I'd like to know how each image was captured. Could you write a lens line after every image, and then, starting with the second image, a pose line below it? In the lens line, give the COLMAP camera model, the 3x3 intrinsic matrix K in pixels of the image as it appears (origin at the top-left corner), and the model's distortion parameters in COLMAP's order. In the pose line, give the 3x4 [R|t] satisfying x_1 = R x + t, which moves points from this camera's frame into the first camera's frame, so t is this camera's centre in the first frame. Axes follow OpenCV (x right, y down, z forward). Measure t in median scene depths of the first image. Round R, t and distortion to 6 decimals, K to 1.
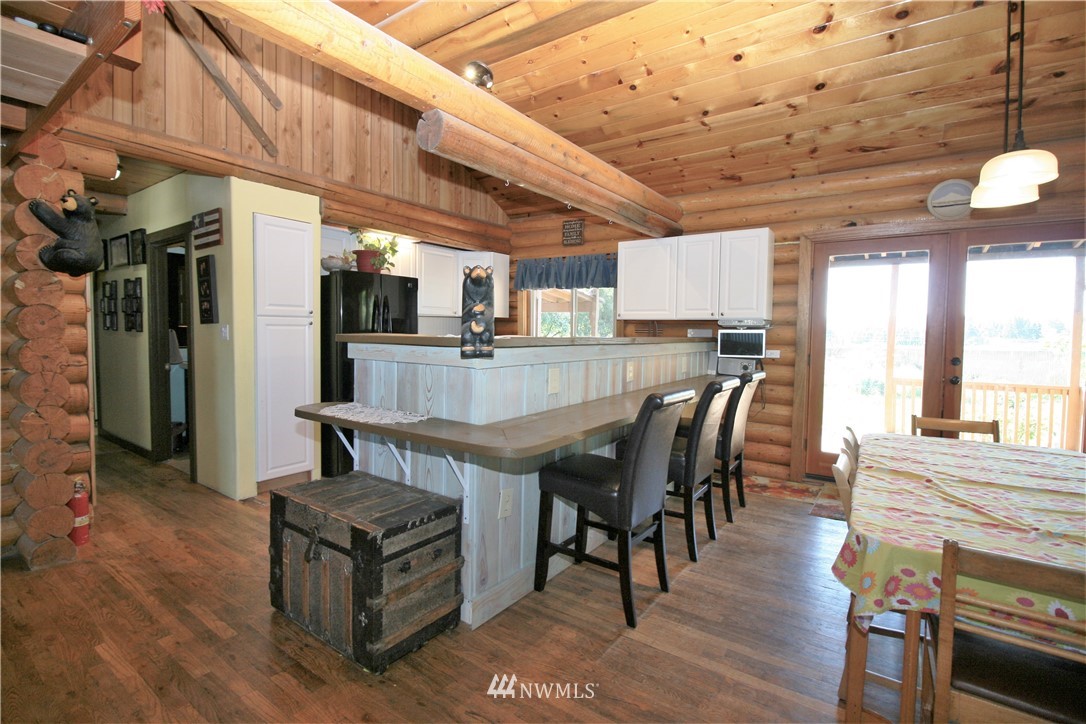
lens RADIAL K [[506.5, 0, 536.7], [0, 506.5, 351.4], [0, 0, 1]] dist [0.002234, -0.014252]
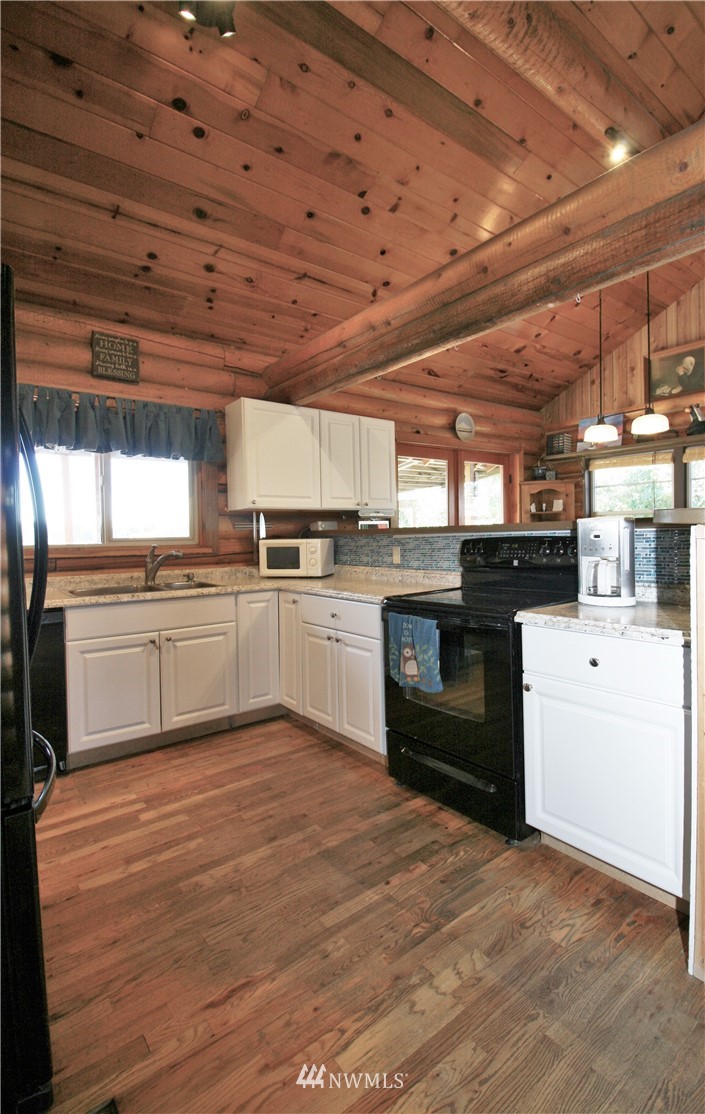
lens RADIAL K [[520.2, 0, 379.6], [0, 520.2, 547.2], [0, 0, 1]] dist [0.004344, -0.016503]
pose [[0.261426, -0.043756, 0.964231, -0.638652], [0.067328, 0.997365, 0.027006, -0.021898], [-0.962872, 0.057860, 0.263683, 0.839928]]
